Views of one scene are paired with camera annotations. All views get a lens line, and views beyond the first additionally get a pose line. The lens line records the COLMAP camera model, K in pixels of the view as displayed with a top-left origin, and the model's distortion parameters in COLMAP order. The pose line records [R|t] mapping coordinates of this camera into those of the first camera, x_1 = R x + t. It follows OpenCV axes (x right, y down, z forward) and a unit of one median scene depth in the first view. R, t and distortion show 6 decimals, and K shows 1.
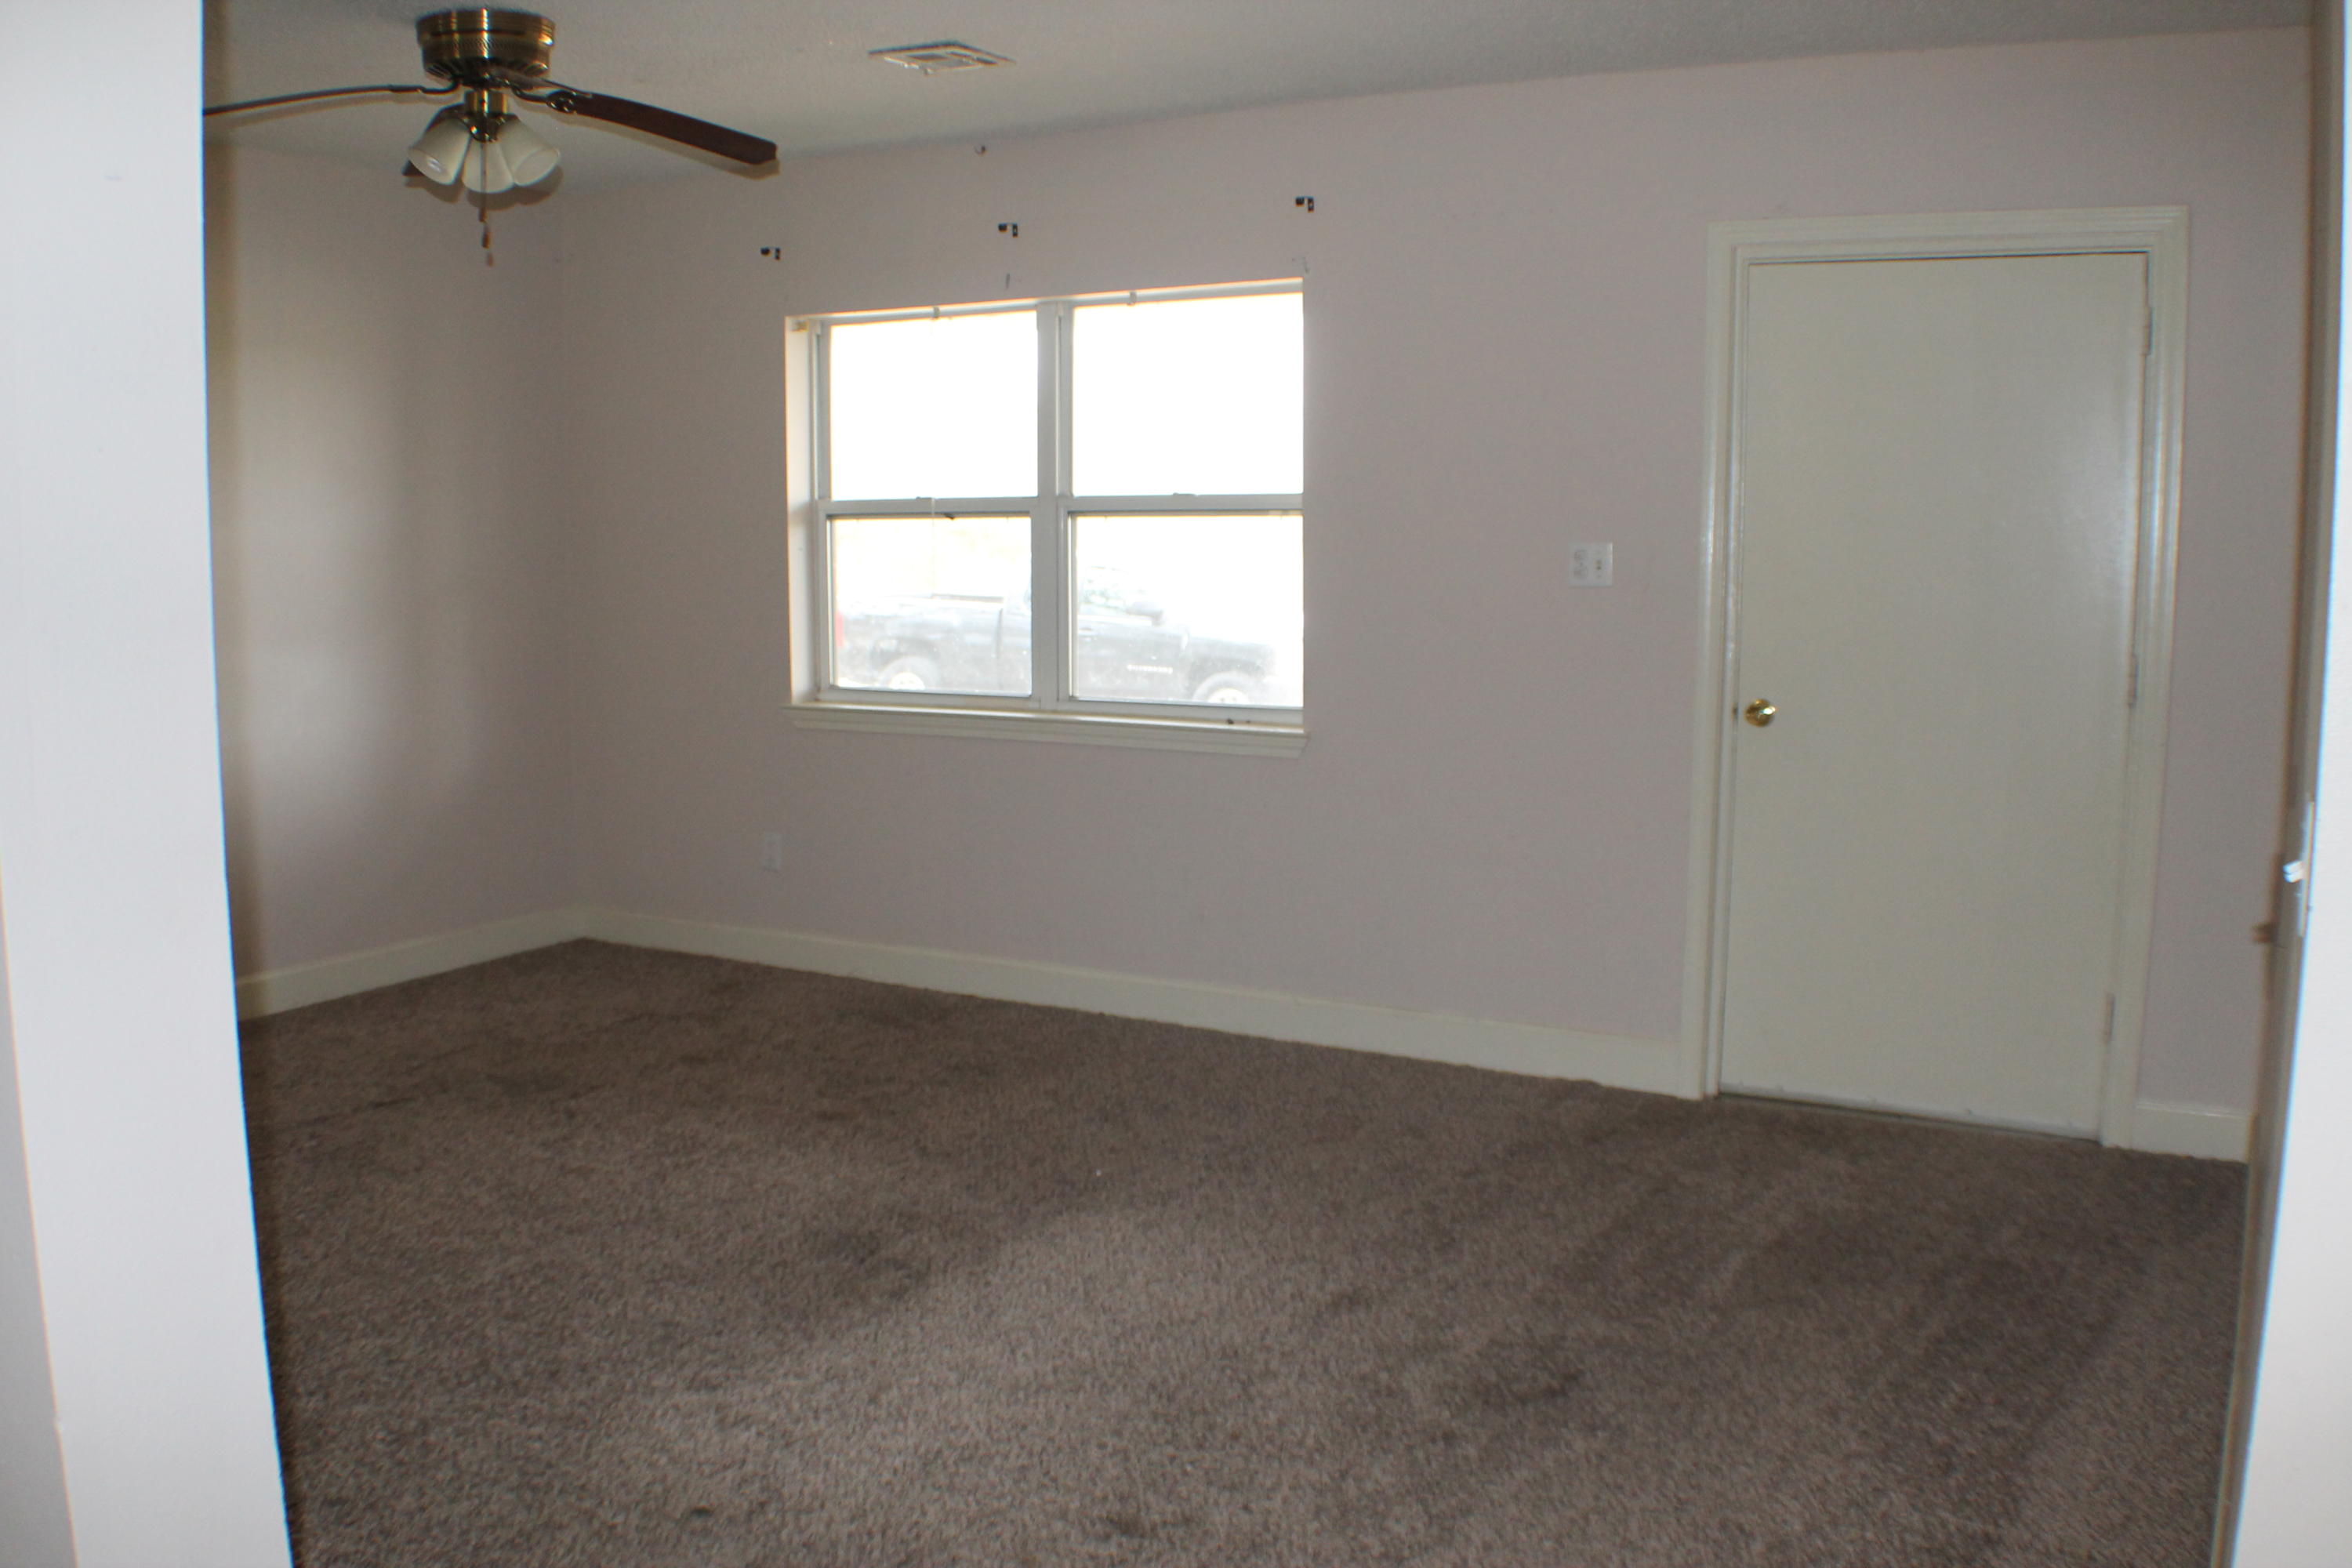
lens RADIAL K [[2025.6, 0, 1176.0], [0, 2025.6, 784.0], [0, 0, 1]] dist [-0.202617, 0.082519]
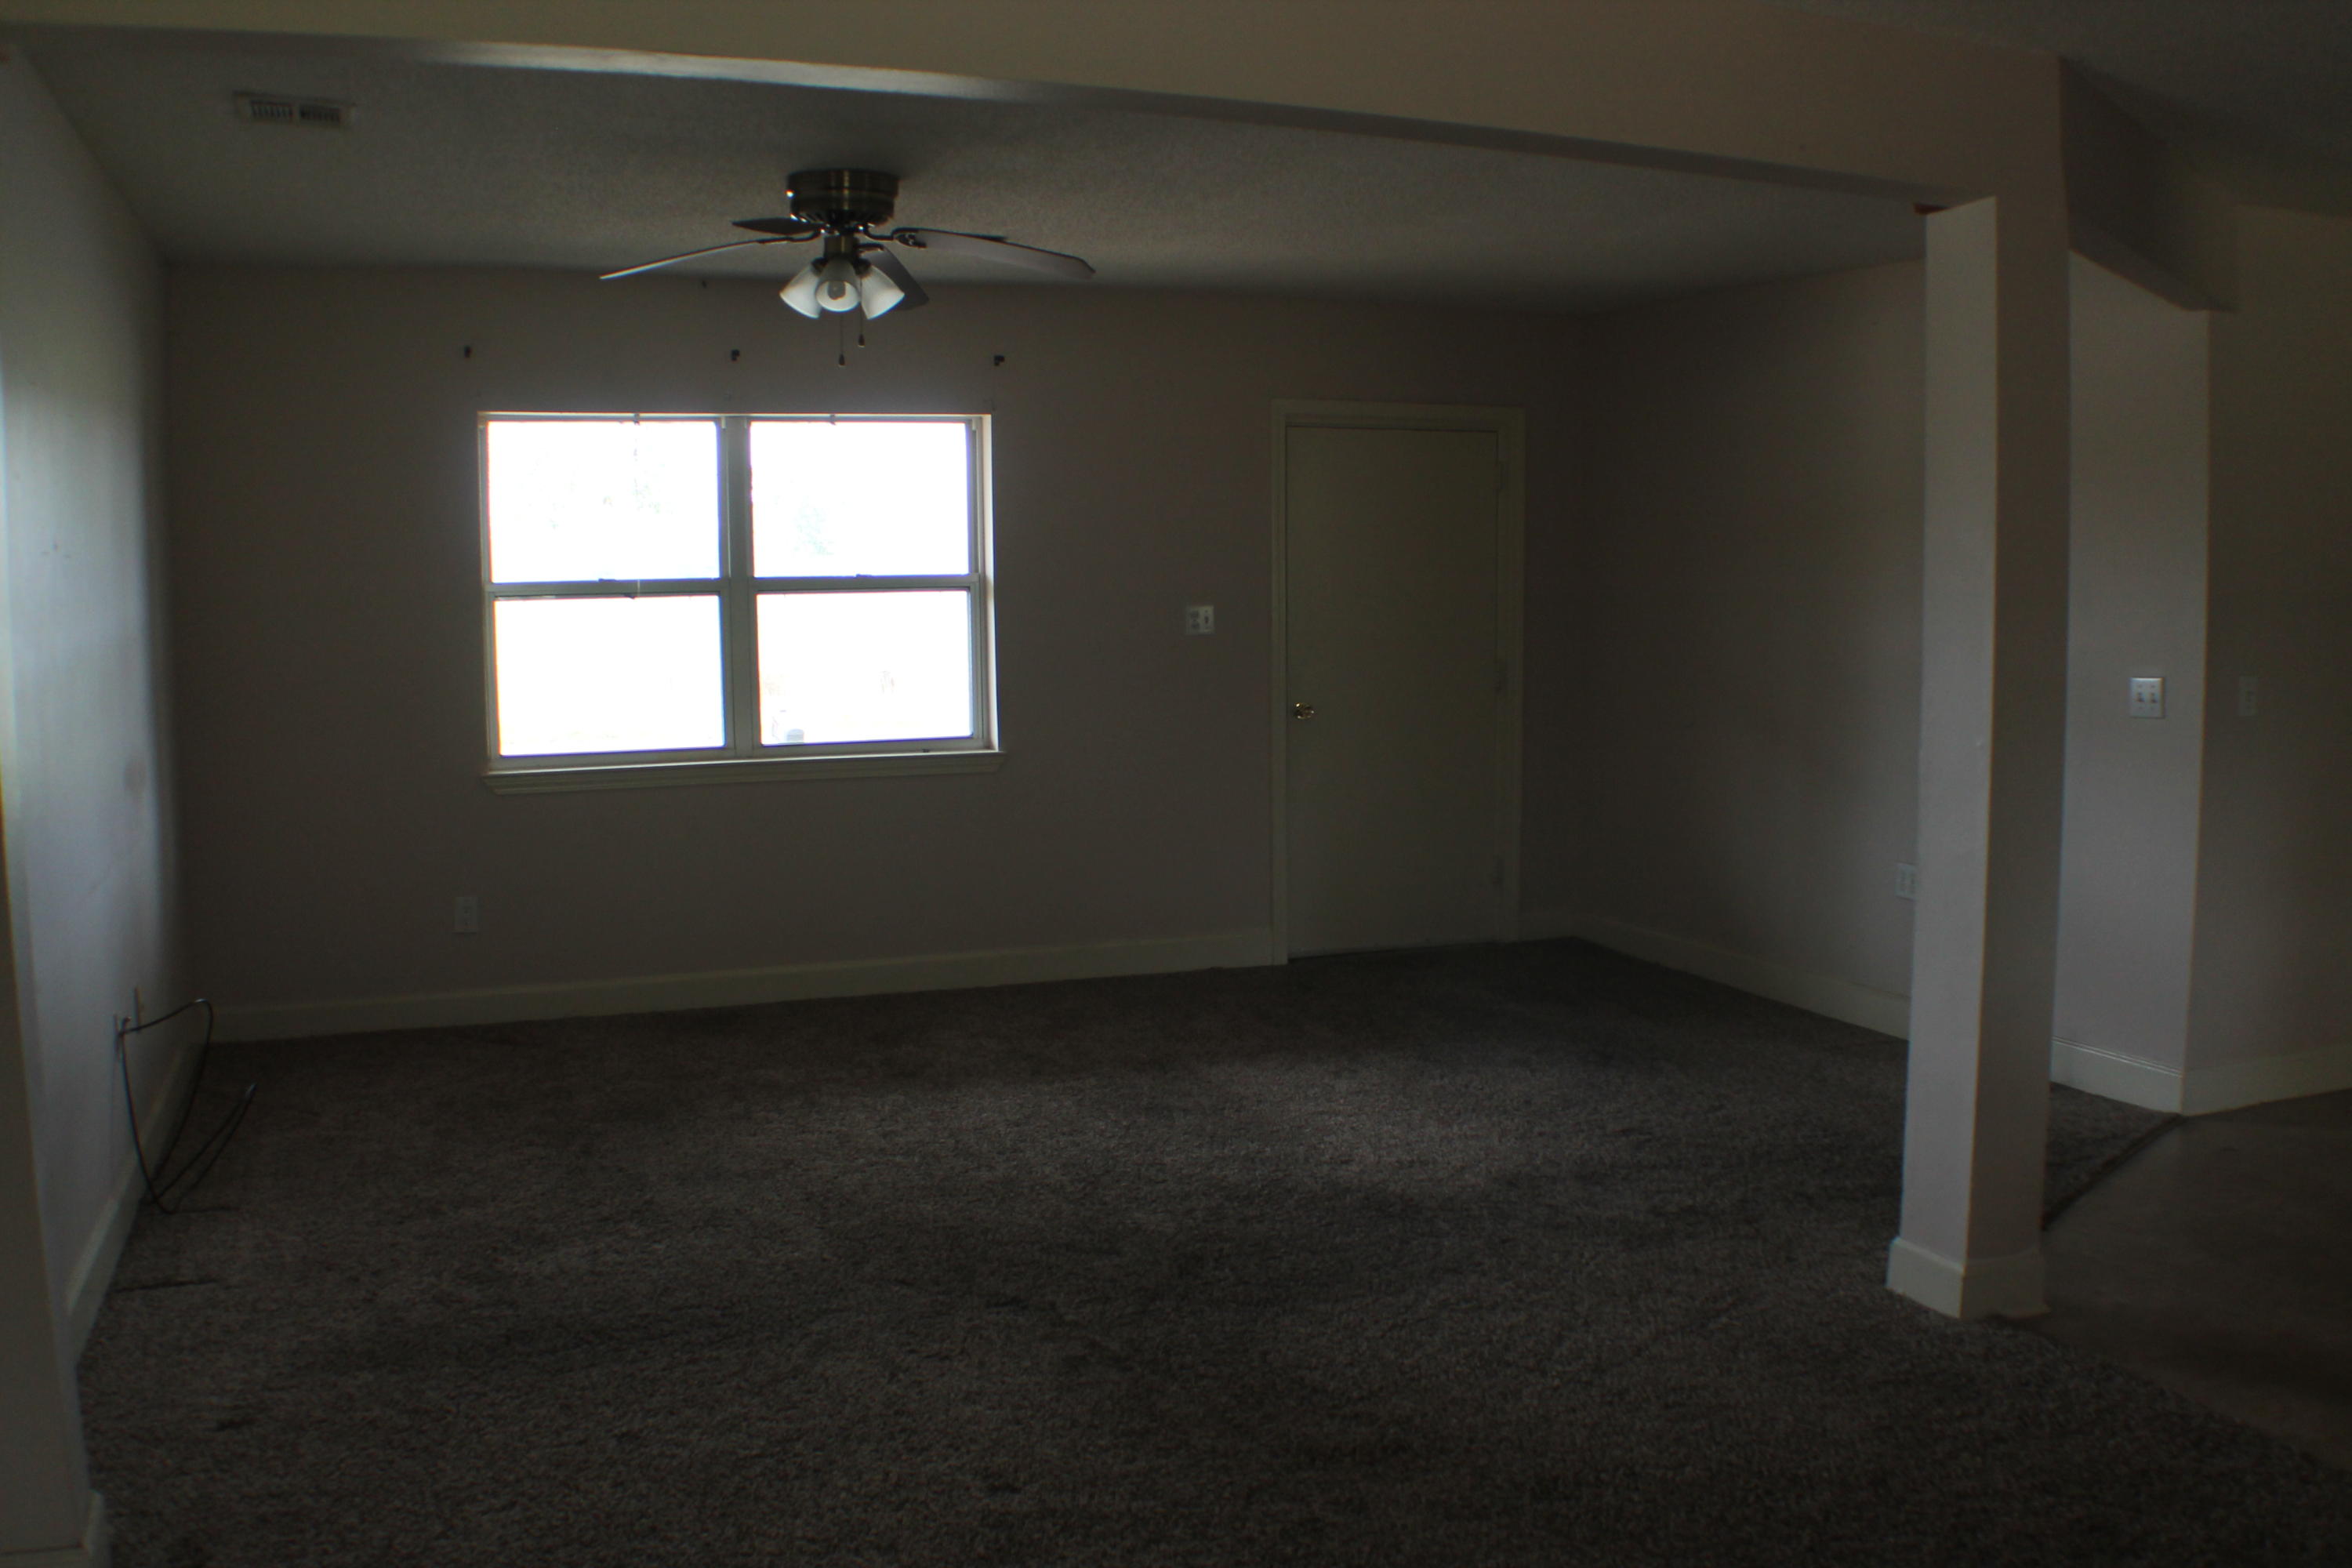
lens RADIAL K [[2025.6, 0, 1176.0], [0, 2025.6, 784.0], [0, 0, 1]] dist [-0.202617, 0.082519]
pose [[0.634385, -0.080010, 0.768865, -0.831053], [0.108109, 0.994037, 0.014242, -0.010117], [-0.765420, 0.074086, 0.639252, 0.052312]]
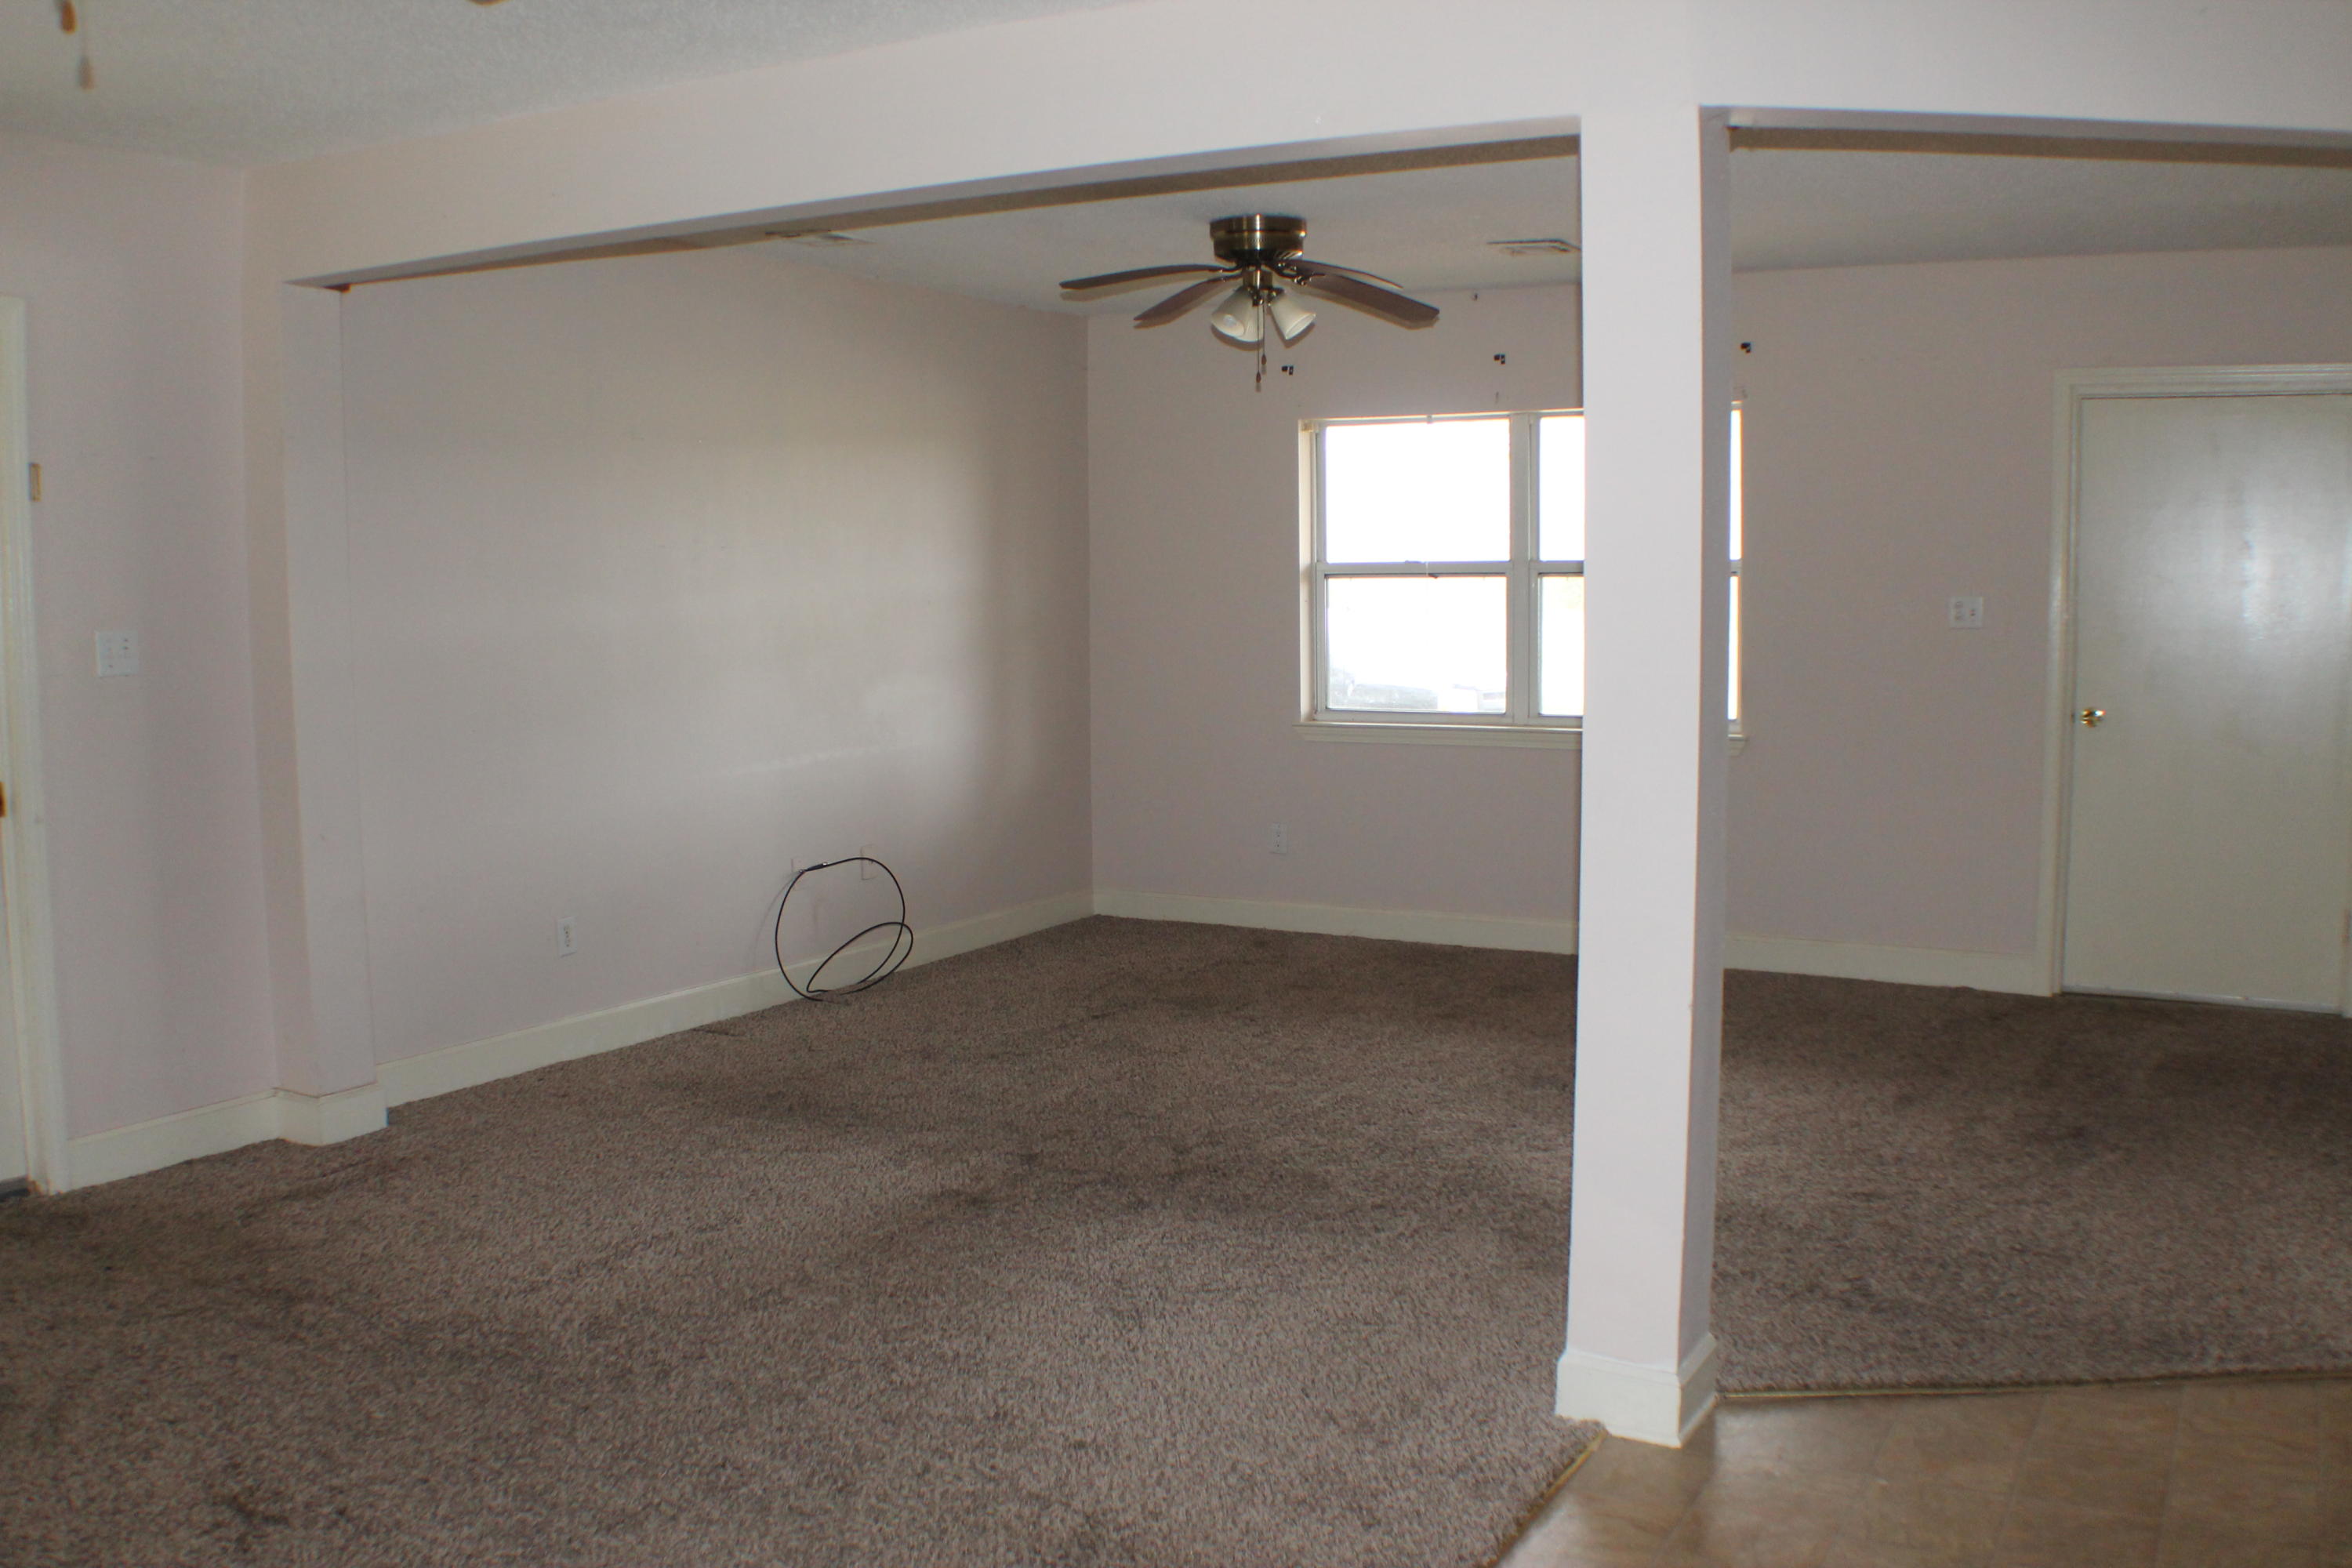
lens RADIAL K [[2025.6, 0, 1176.0], [0, 2025.6, 784.0], [0, 0, 1]] dist [-0.202617, 0.082519]
pose [[0.999971, -0.006973, -0.003131, -0.288200], [0.006882, 0.999581, -0.028116, 0.037743], [0.003326, 0.028094, 0.999600, -0.305119]]
